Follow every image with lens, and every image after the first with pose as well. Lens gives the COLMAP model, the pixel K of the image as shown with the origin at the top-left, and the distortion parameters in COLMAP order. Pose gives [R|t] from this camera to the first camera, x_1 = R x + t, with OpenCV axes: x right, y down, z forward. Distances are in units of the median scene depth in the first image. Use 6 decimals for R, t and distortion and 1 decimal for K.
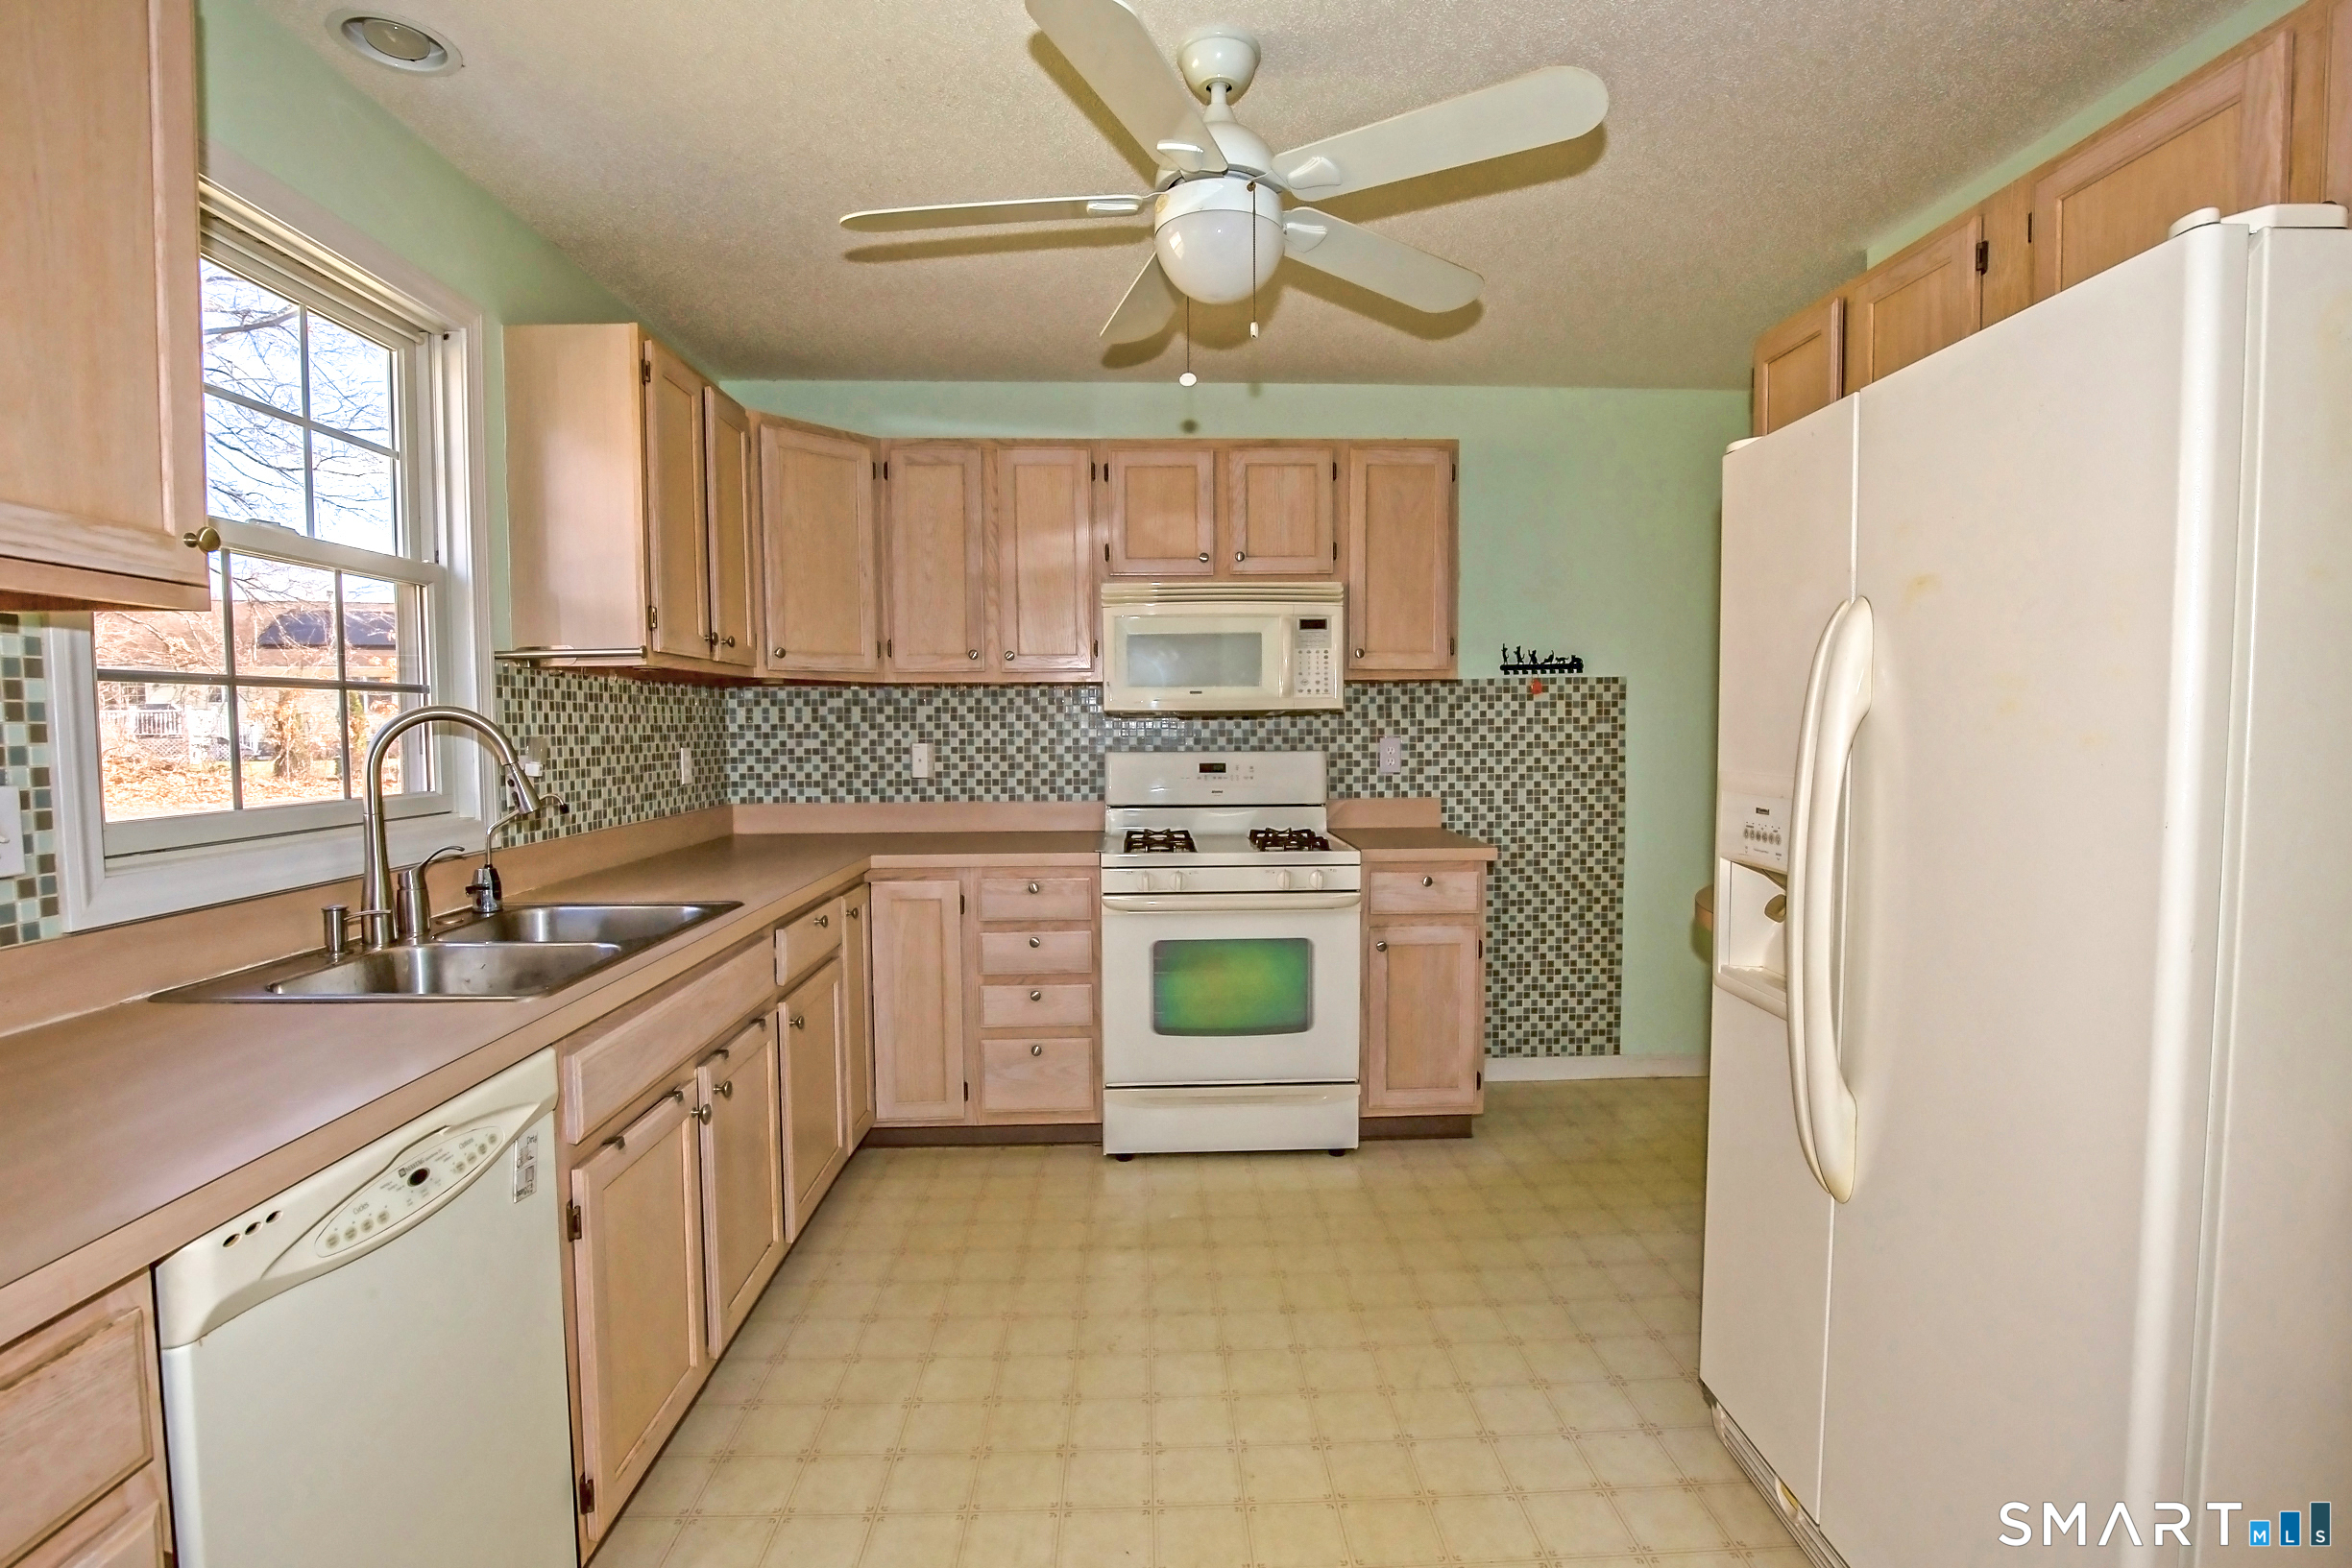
lens RADIAL K [[1113.5, 0, 1200.1], [0, 1113.5, 781.4], [0, 0, 1]] dist [-0.016471, 0.001283]
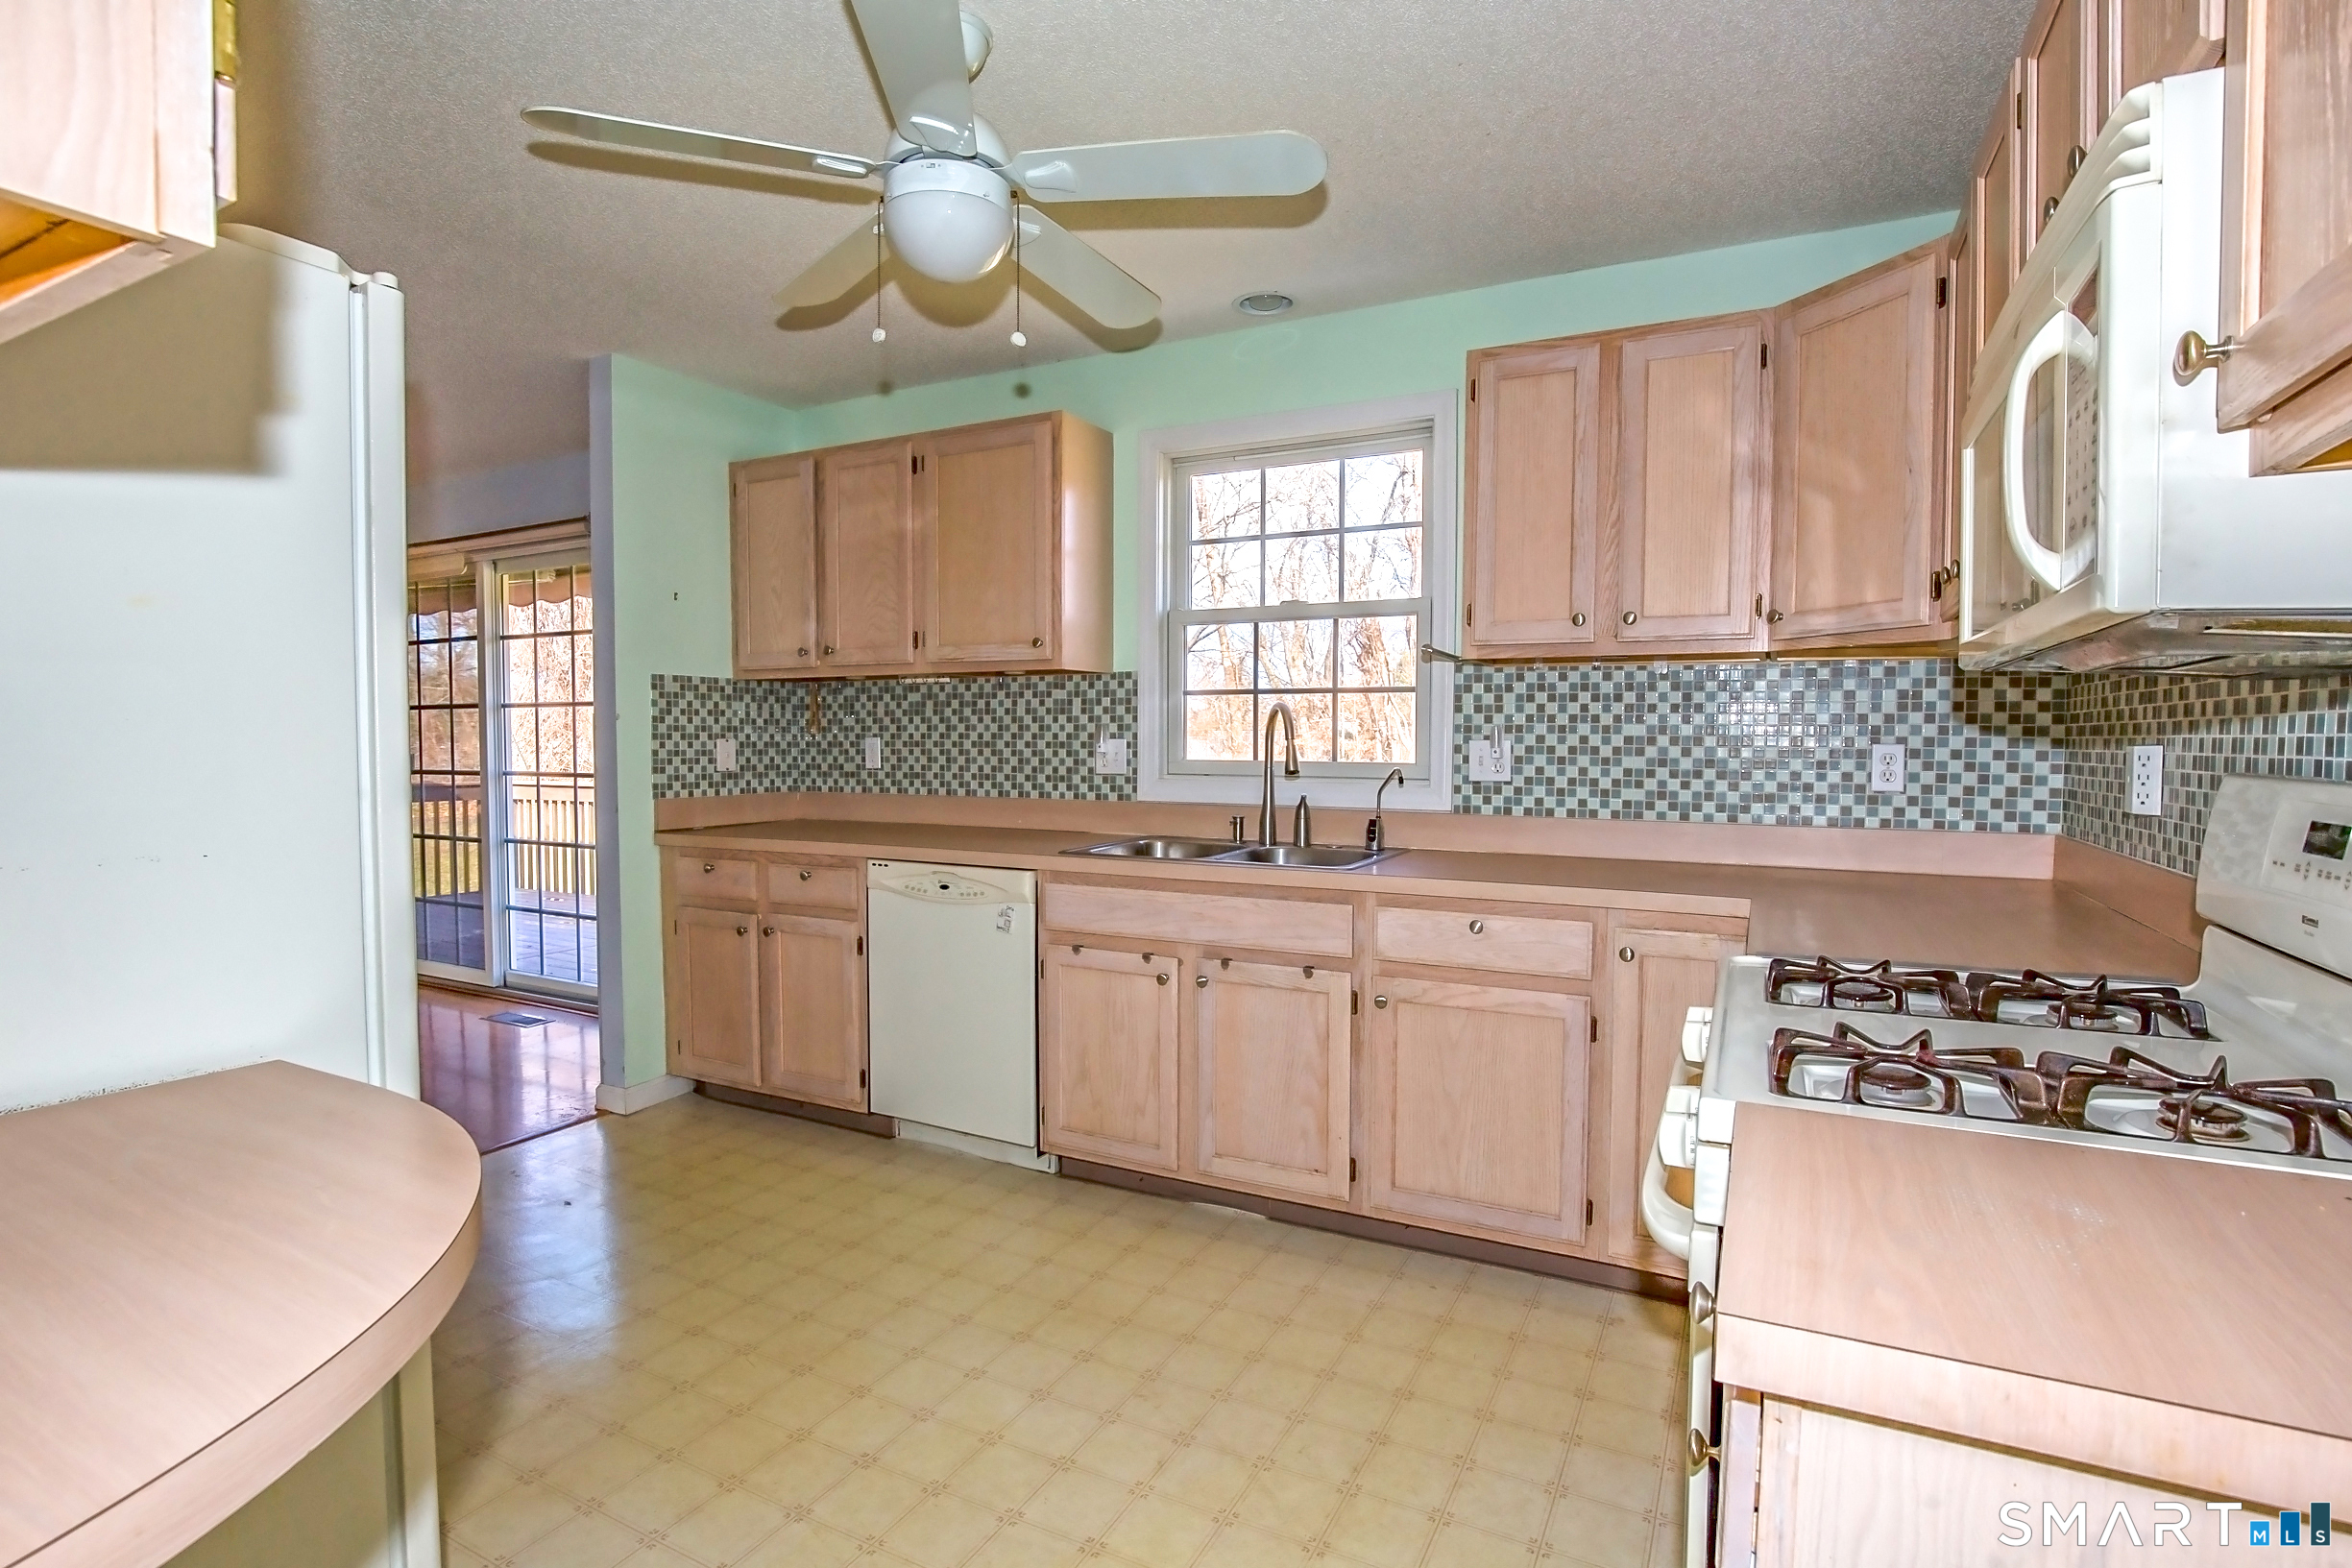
lens RADIAL K [[1155.5, 0, 1176.0], [0, 1155.5, 784.0], [0, 0, 1]] dist [-0.034204, 0.000193]
pose [[-0.515059, 0.037986, -0.856313, 0.480511], [-0.047563, 0.996212, 0.072801, -0.038480], [0.855834, 0.078226, -0.511301, 1.025379]]
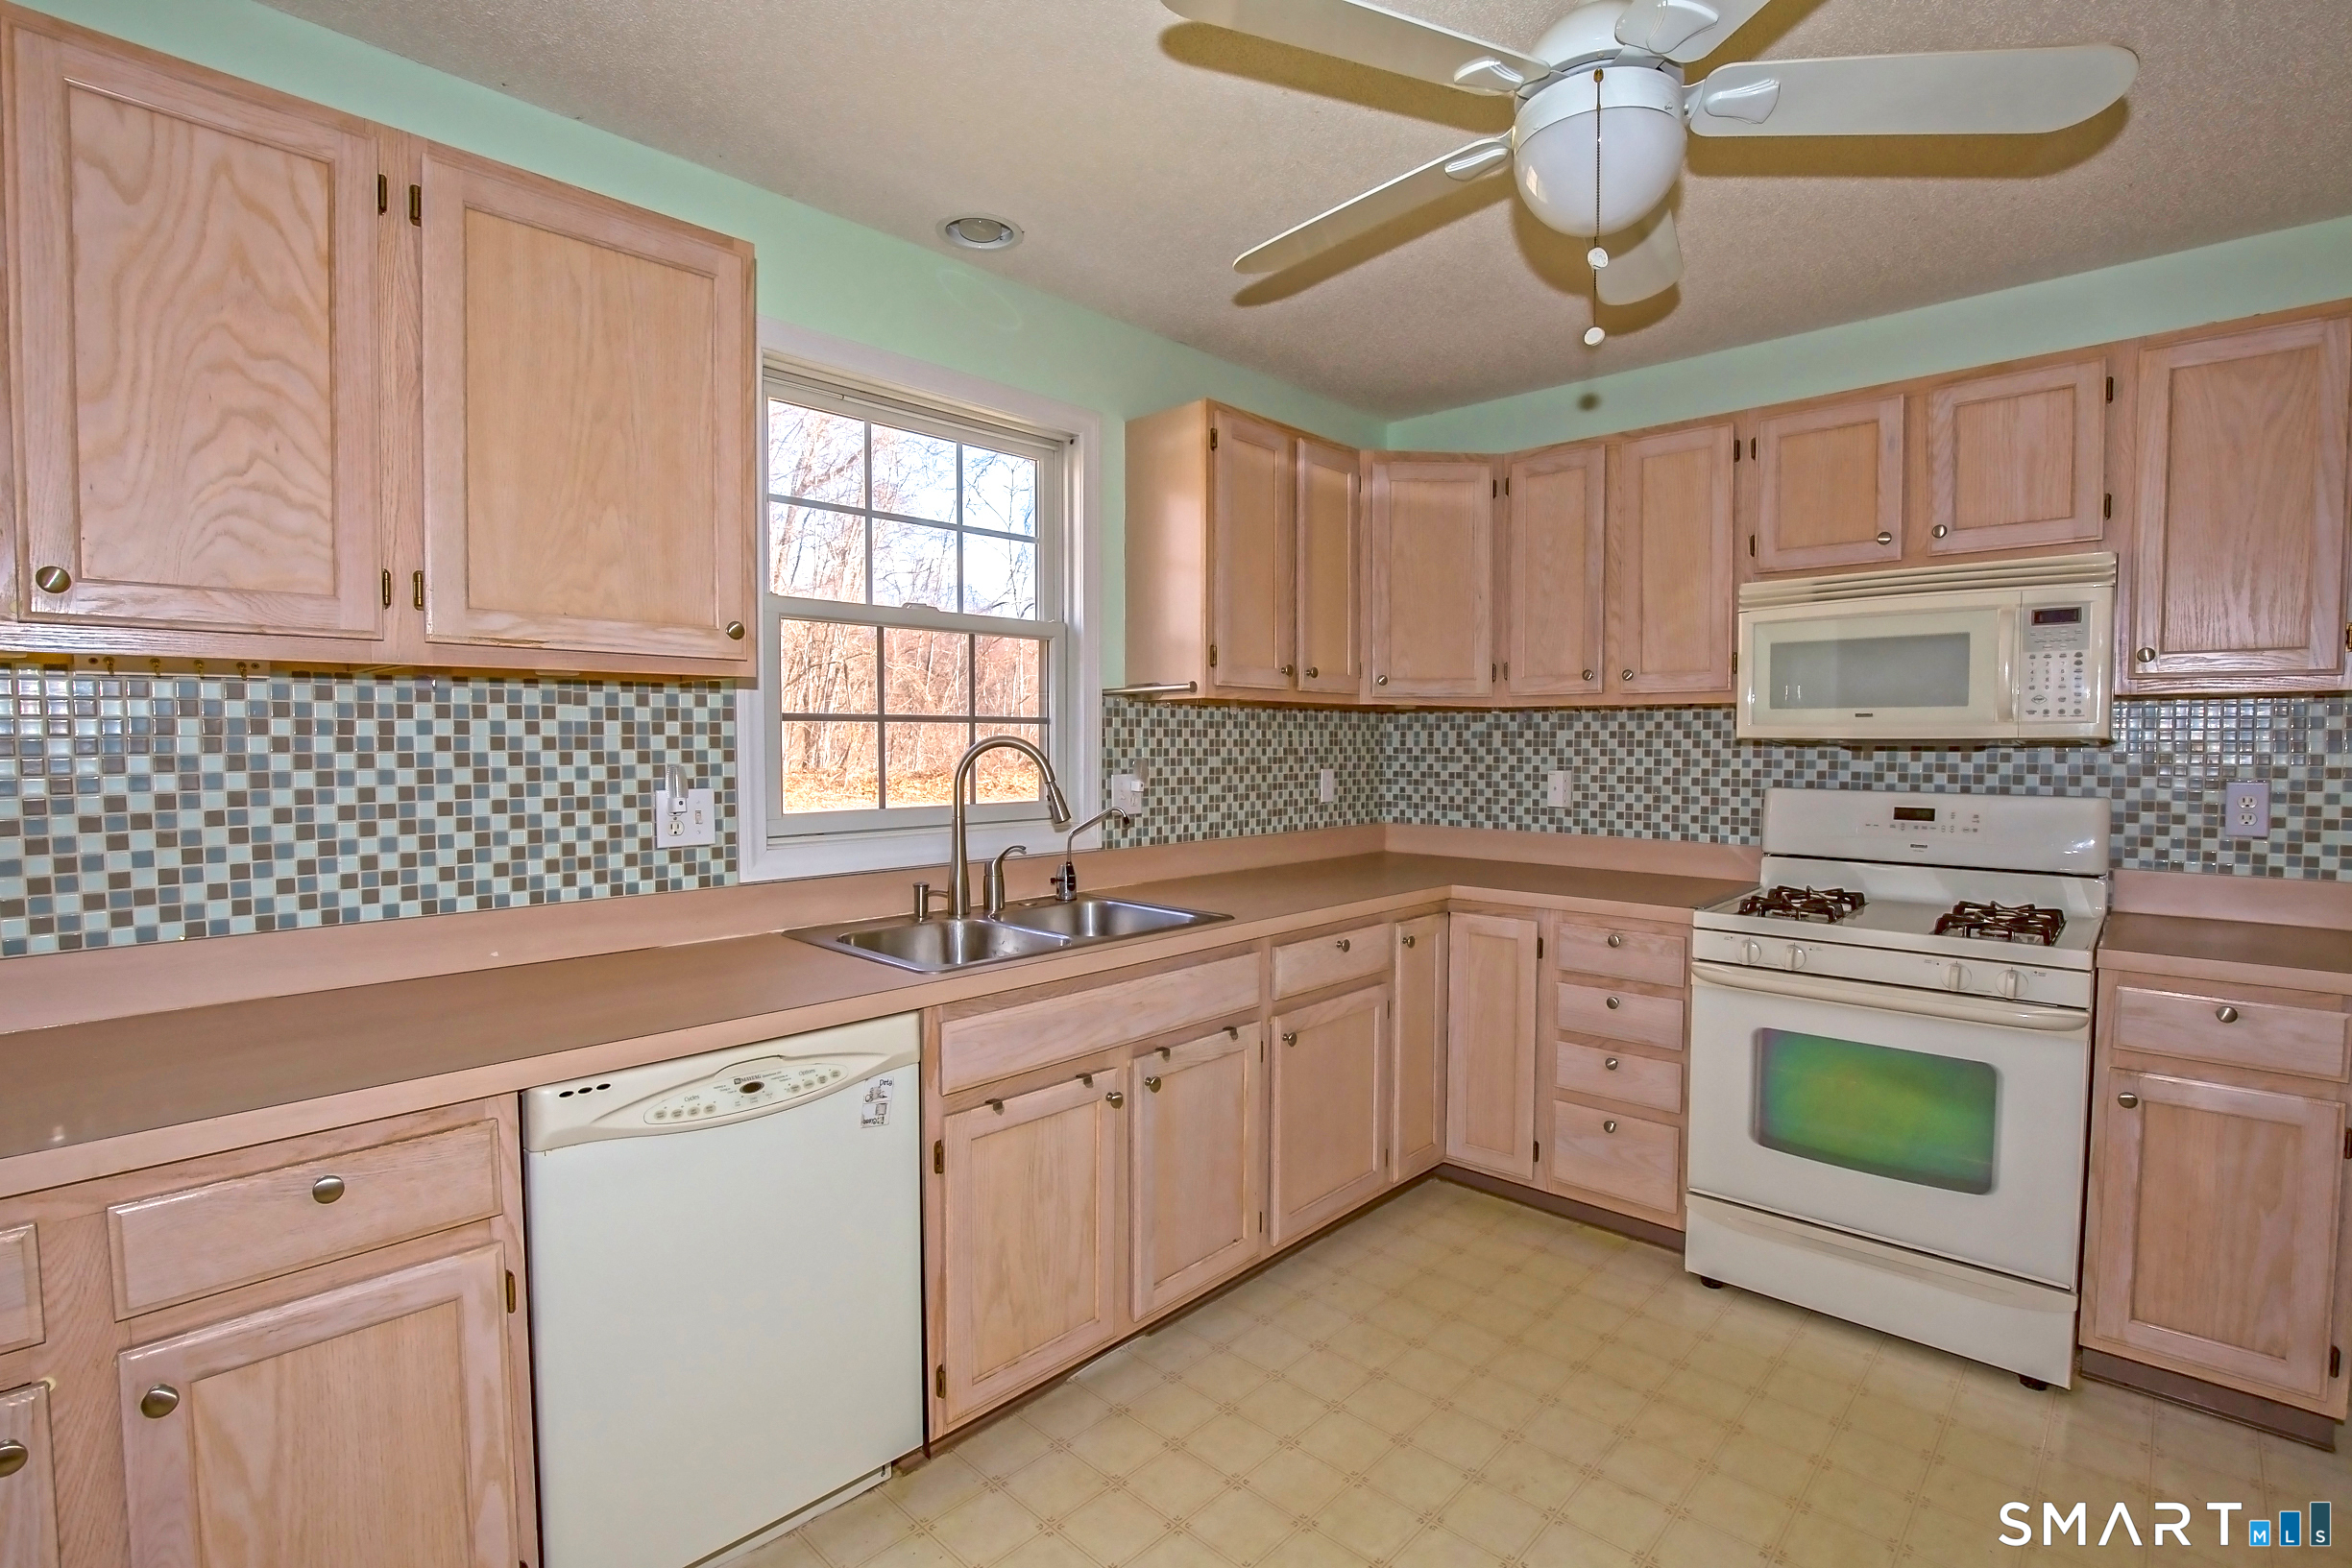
lens RADIAL K [[1104.8, 0, 1195.2], [0, 1104.8, 783.9], [0, 0, 1]] dist [-0.028207, 0.001074]
pose [[0.697577, 0.037161, -0.715546, 0.231704], [-0.044661, 0.998967, 0.008341, -0.019659], [0.715117, 0.026138, 0.698516, 0.156729]]
